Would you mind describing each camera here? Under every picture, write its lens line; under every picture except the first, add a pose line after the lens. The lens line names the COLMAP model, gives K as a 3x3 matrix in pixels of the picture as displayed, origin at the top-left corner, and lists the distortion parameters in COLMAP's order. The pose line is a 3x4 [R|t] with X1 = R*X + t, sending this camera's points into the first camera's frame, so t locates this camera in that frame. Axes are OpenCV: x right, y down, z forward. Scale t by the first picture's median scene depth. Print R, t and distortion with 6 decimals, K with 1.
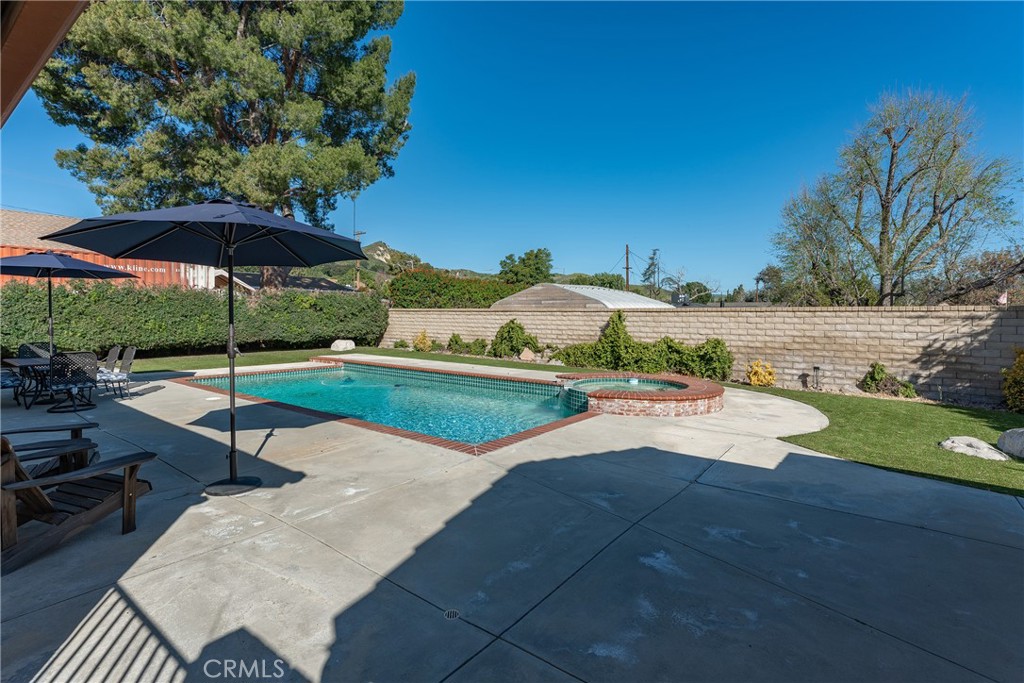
lens RADIAL K [[488.1, 0, 507.1], [0, 488.1, 317.6], [0, 0, 1]] dist [0.003013, -0.001948]
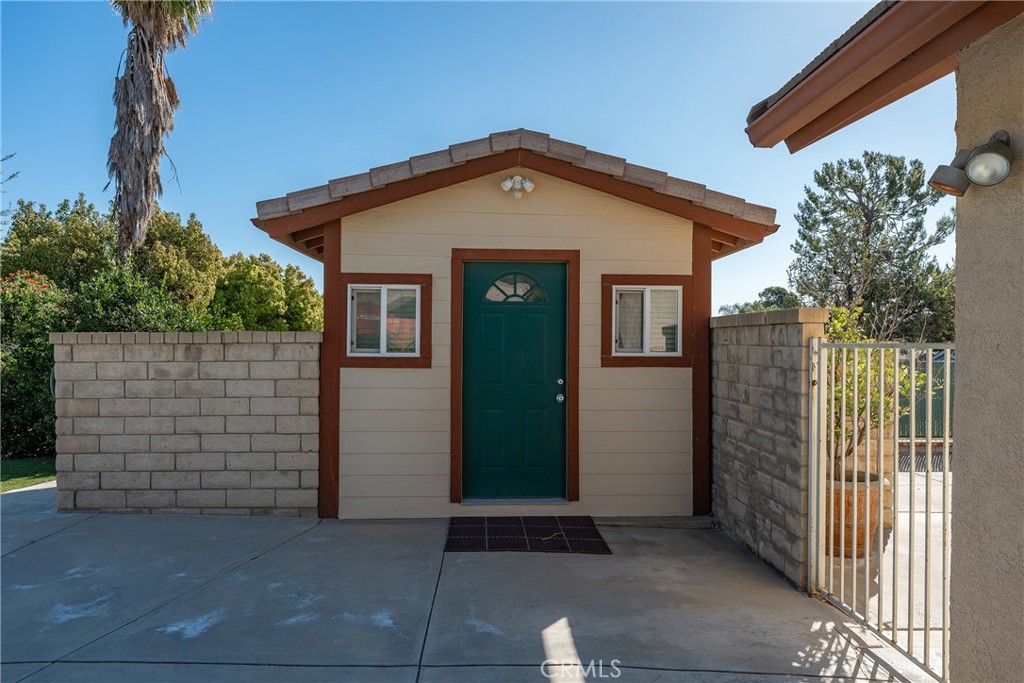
lens RADIAL K [[634.2, 0, 517.5], [0, 634.2, 346.5], [0, 0, 1]] dist [0.002751, 0.001233]
pose [[-0.642637, -0.022193, 0.765850, -0.159208], [-0.008768, 0.999728, 0.021613, 0.004098], [-0.766121, 0.007175, -0.642656, 0.248897]]
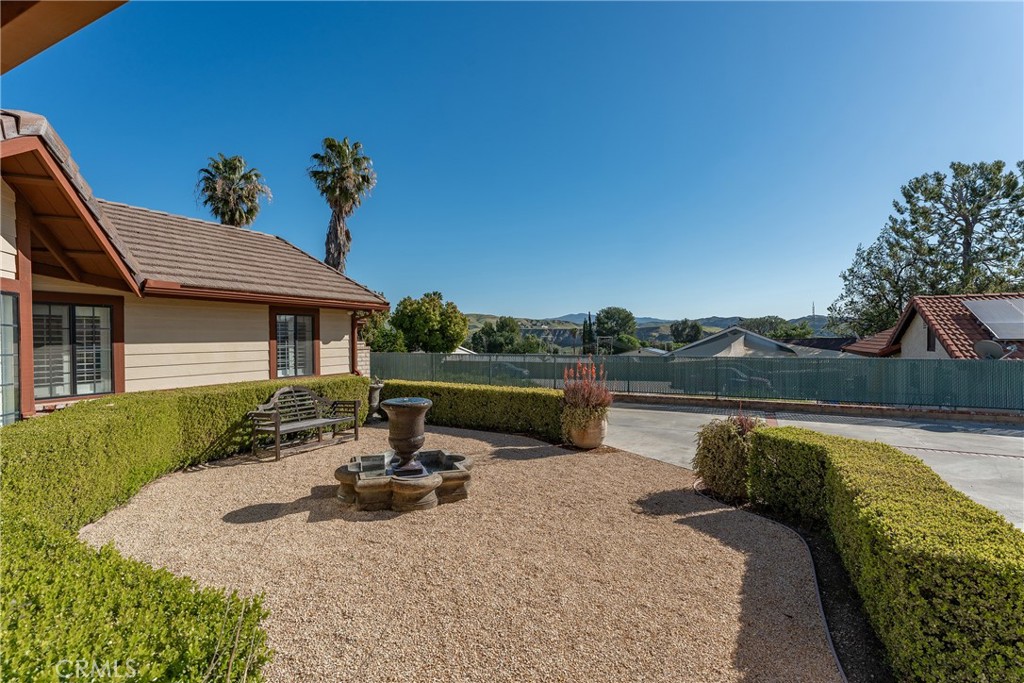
lens RADIAL K [[488.1, 0, 512.9], [0, 488.1, 344.4], [0, 0, 1]] dist [0.003013, -0.001948]
pose [[-0.198703, -0.019921, 0.979857, -1.082866], [0.009047, 0.999714, 0.022160, -0.017663], [-0.980018, 0.013268, -0.198466, -0.337503]]
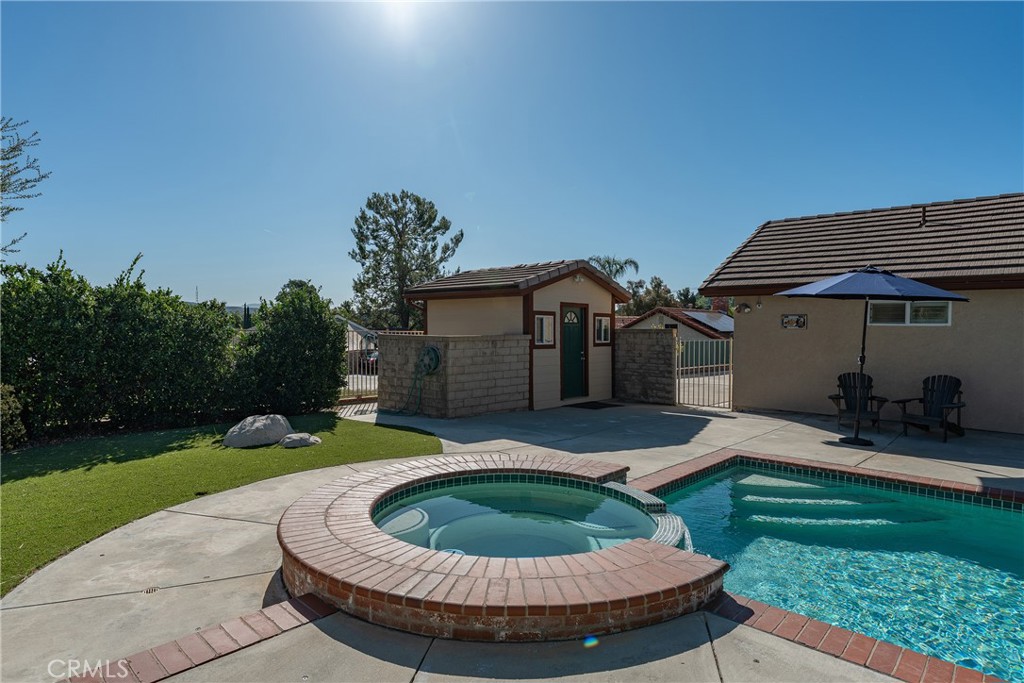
lens RADIAL K [[579.0, 0, 511.5], [0, 579.0, 341.6], [0, 0, 1]] dist [0.002824, 0.000205]
pose [[-0.996601, -0.021742, 0.079465, 0.129900], [-0.019573, 0.999417, 0.027979, -0.007116], [-0.080027, 0.026328, -0.996445, 0.863880]]
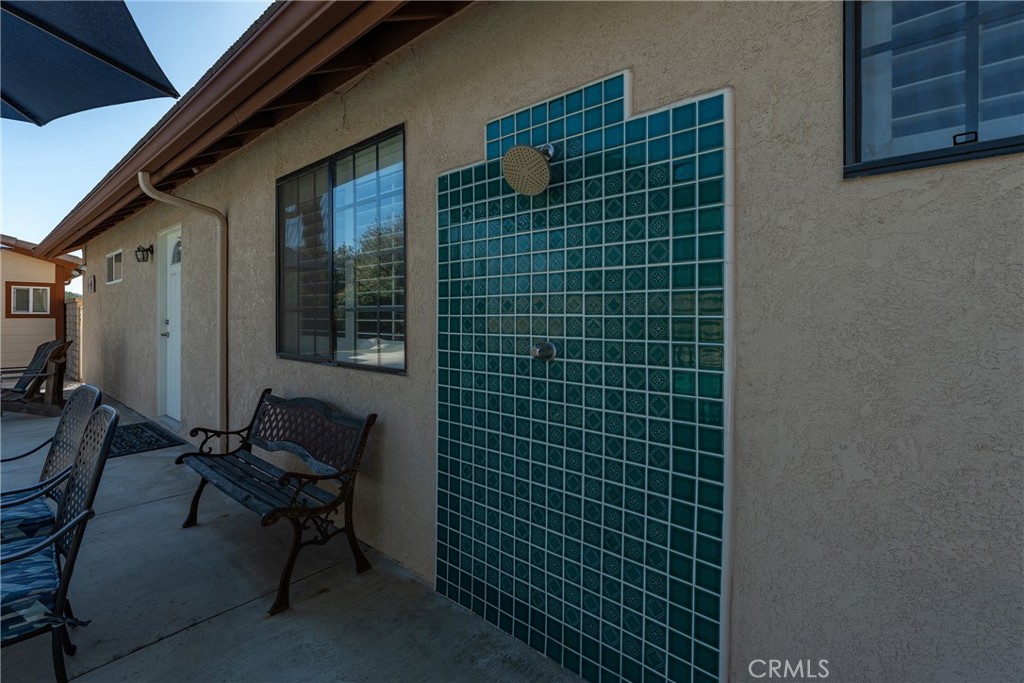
lens RADIAL K [[488.1, 0, 511.2], [0, 488.1, 319.2], [0, 0, 1]] dist [0.003013, -0.001948]
pose [[-0.997065, -0.012481, 0.075533, -0.667944], [-0.011830, 0.999889, 0.009059, 0.009687], [-0.075637, 0.008139, -0.997102, 0.608608]]
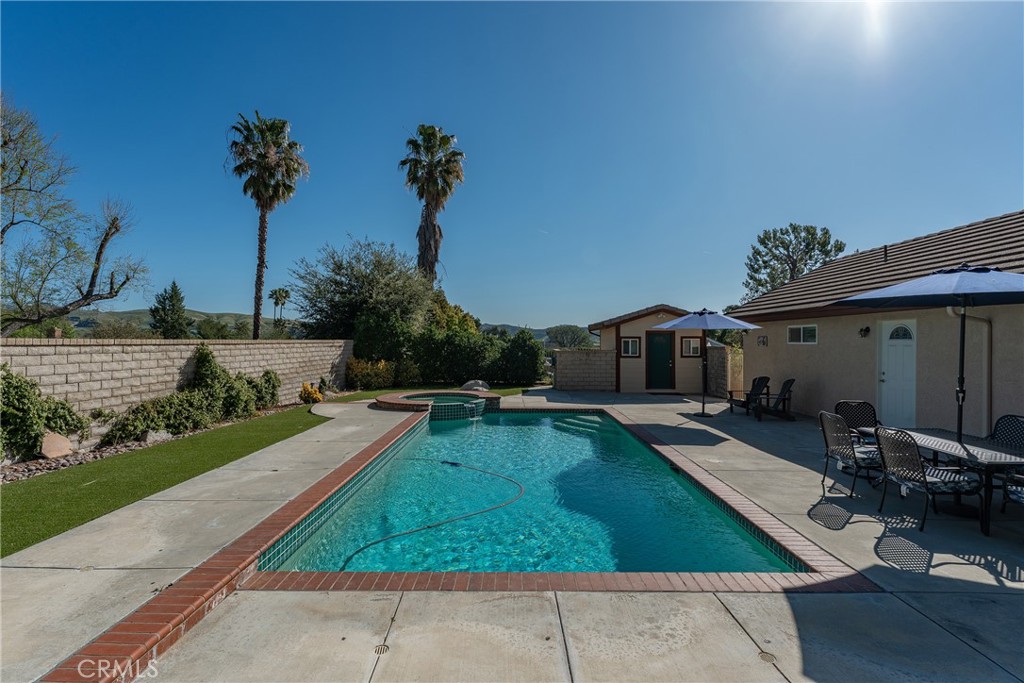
lens RADIAL K [[488.1, 0, 512.8], [0, 488.1, 344.4], [0, 0, 1]] dist [0.003013, -0.001948]
pose [[-0.608914, -0.015115, 0.793092, -0.588551], [-0.005334, 0.999874, 0.014961, -0.023897], [-0.793219, 0.004880, -0.608918, 0.995873]]
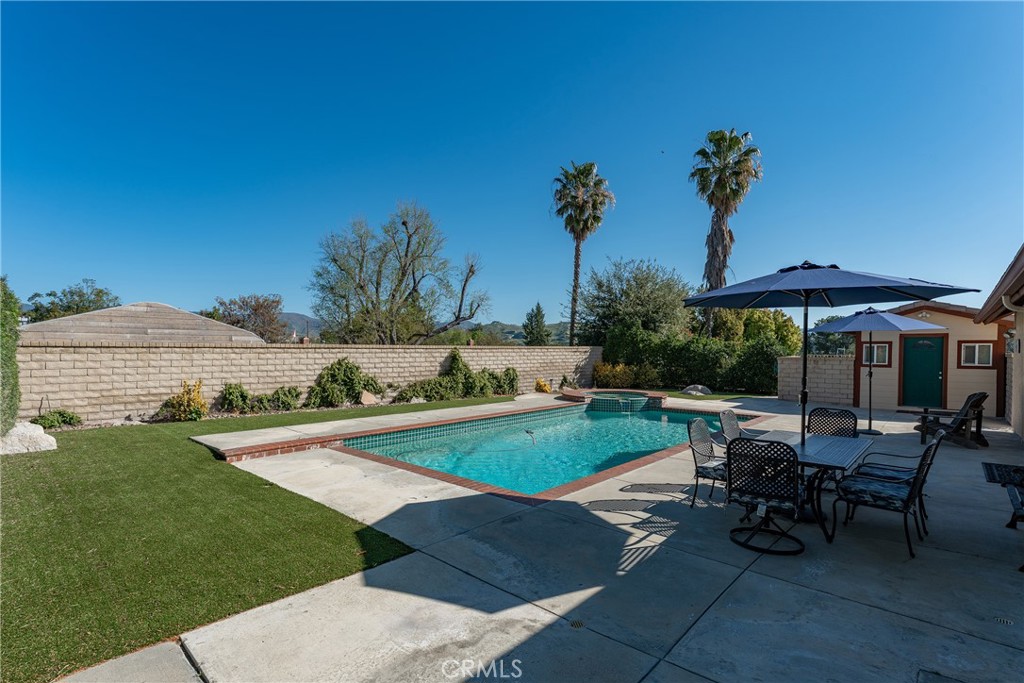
lens RADIAL K [[488.1, 0, 514.2], [0, 488.1, 359.3], [0, 0, 1]] dist [0.003013, -0.001948]
pose [[0.074233, -0.030449, 0.996776, -0.852202], [-0.000104, 0.999534, 0.030540, -0.020908], [-0.997241, -0.002370, 0.074195, 0.715363]]
